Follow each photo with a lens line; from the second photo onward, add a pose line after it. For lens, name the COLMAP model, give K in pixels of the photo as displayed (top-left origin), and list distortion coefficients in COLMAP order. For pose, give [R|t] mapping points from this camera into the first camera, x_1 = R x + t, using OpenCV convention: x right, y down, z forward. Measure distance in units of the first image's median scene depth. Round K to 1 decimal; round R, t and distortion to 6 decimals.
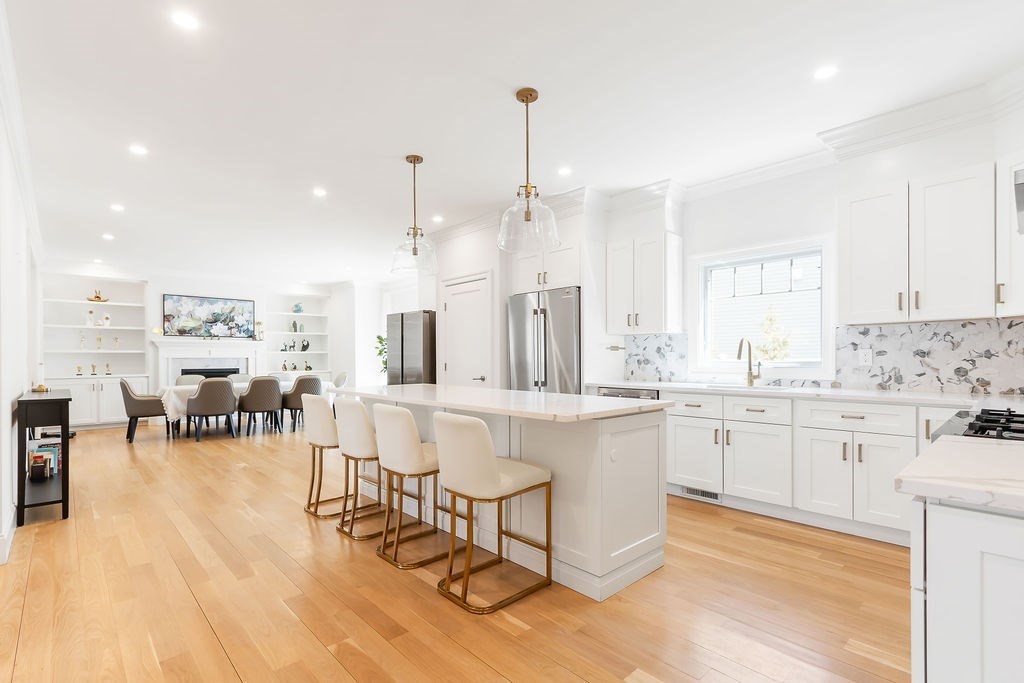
lens RADIAL K [[479.8, 0, 496.8], [0, 479.8, 359.5], [0, 0, 1]] dist [0.001136, 0.000307]
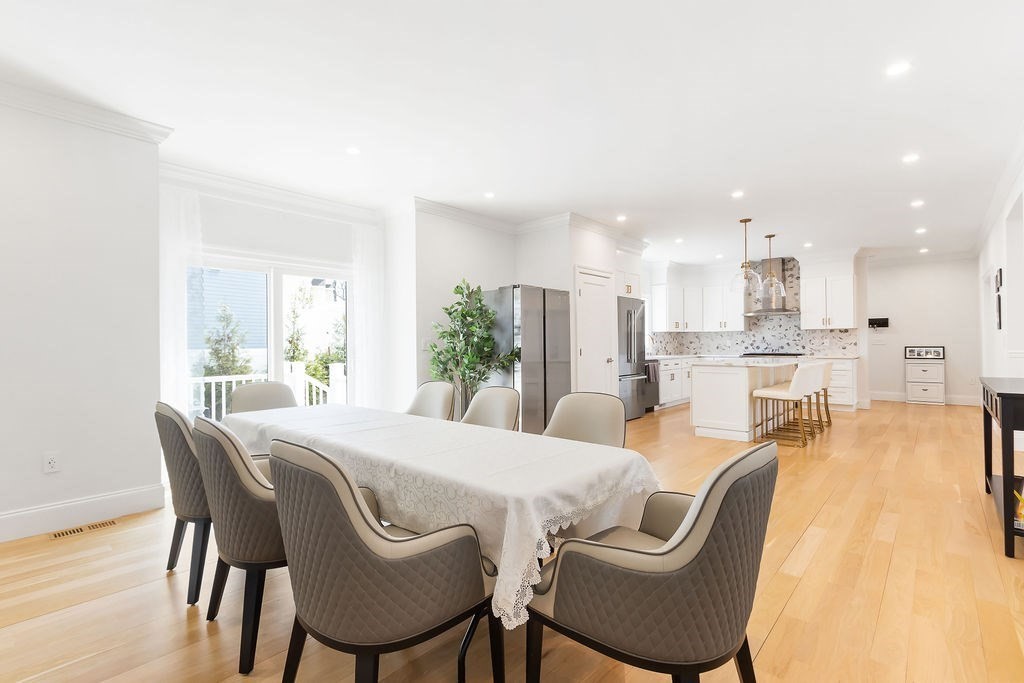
lens RADIAL K [[479.8, 0, 483.0], [0, 479.8, 339.9], [0, 0, 1]] dist [0.001136, 0.000307]
pose [[-0.078518, 0.015284, 0.996795, -2.286358], [0.010369, 0.999841, -0.014514, 0.005908], [-0.996859, 0.009196, -0.078664, 2.677118]]
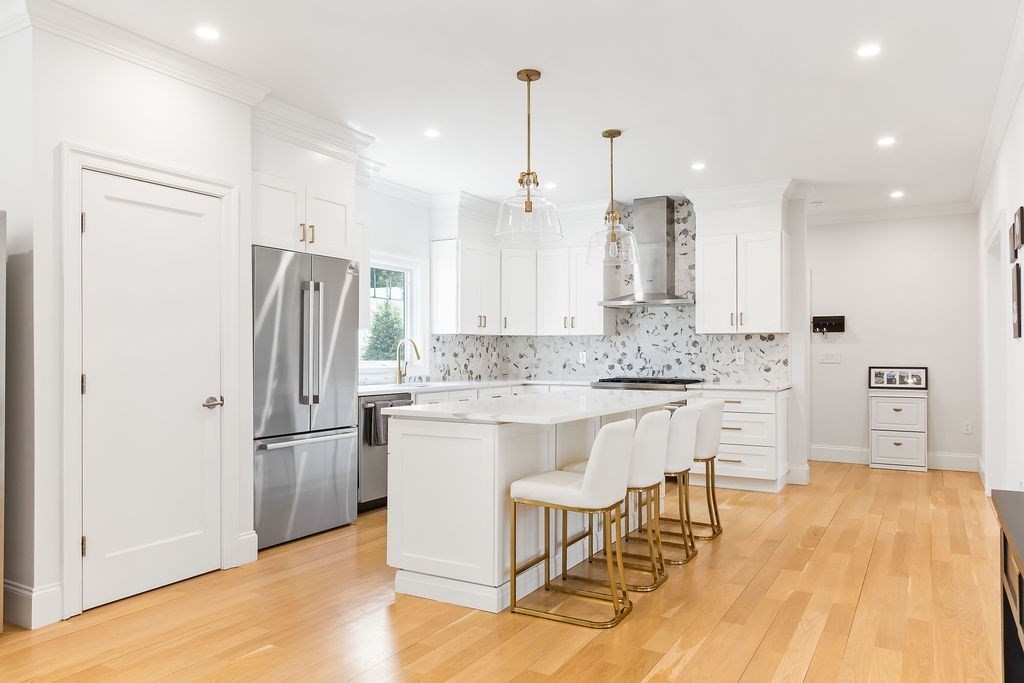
lens RADIAL K [[715.9, 0, 507.6], [0, 715.9, 343.1], [0, 0, 1]] dist [0.016616, -0.002121]
pose [[-0.300431, 0.016931, 0.953653, -1.501753], [0.002425, 0.999853, -0.016988, -0.012737], [-0.953801, -0.002791, -0.300427, 1.745484]]
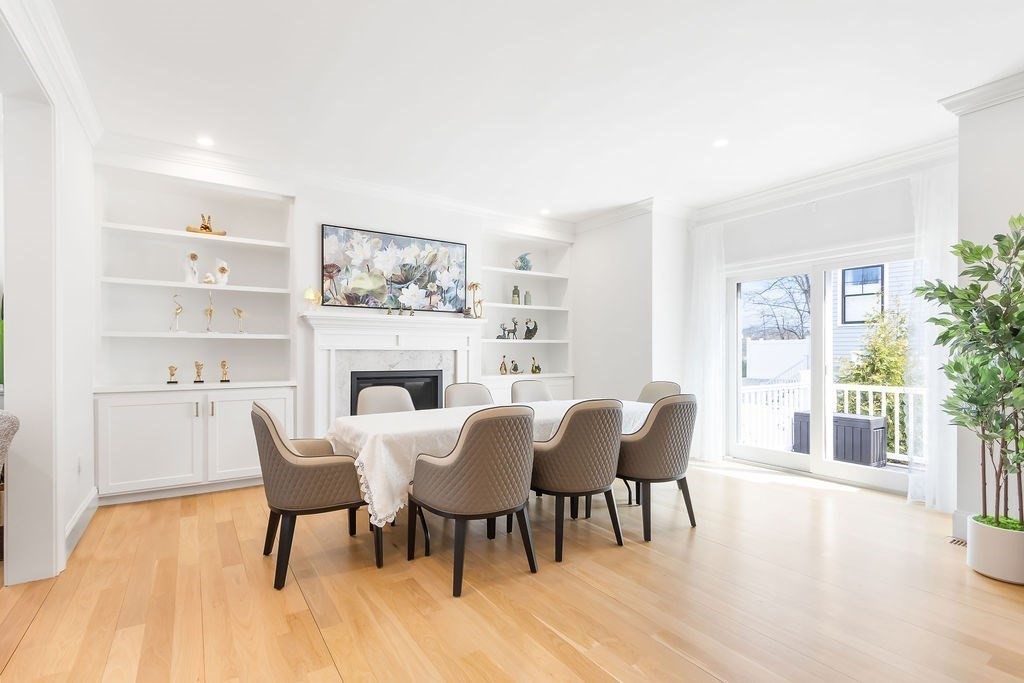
lens RADIAL K [[479.8, 0, 494.9], [0, 479.8, 353.6], [0, 0, 1]] dist [0.001136, 0.000307]
pose [[0.985829, 0.005362, -0.167670, -0.403093], [-0.005219, 0.999986, 0.001296, -0.000713], [0.167674, -0.000402, 0.985842, 0.499163]]
